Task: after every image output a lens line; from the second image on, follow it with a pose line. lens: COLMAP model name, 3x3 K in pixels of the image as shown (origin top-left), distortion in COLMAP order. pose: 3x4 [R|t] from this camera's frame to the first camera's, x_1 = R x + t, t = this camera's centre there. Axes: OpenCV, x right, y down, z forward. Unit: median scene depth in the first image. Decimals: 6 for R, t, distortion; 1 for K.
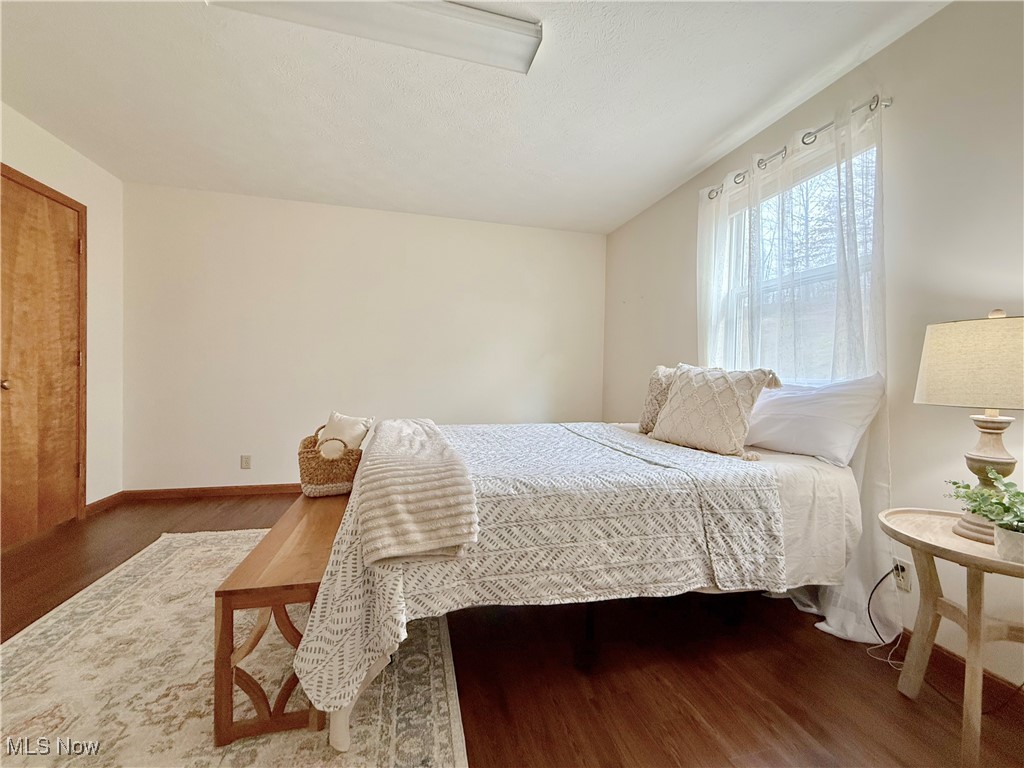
lens RADIAL K [[408.0, 0, 510.1], [0, 408.0, 381.9], [0, 0, 1]] dist [-0.000876, -0.000226]
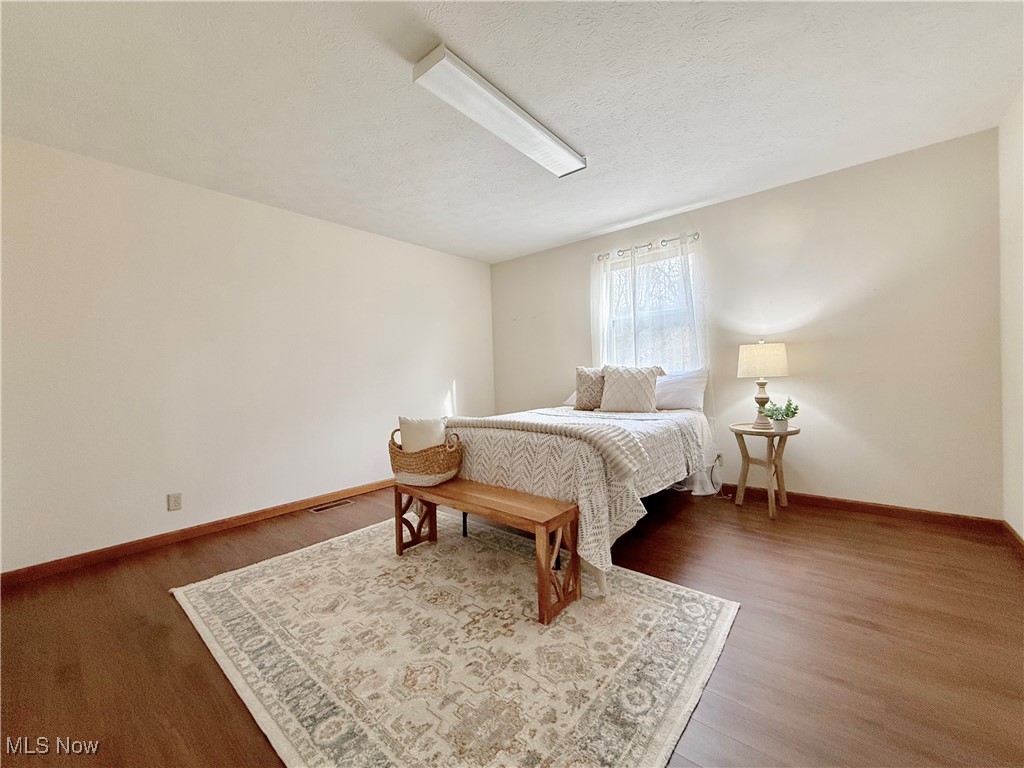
lens RADIAL K [[408.0, 0, 510.1], [0, 408.0, 381.9], [0, 0, 1]] dist [-0.000876, -0.000226]
pose [[0.812716, -0.055511, 0.580010, -0.984794], [0.060940, 0.998090, 0.010134, -0.018548], [-0.579465, 0.027110, 0.814546, -0.106060]]
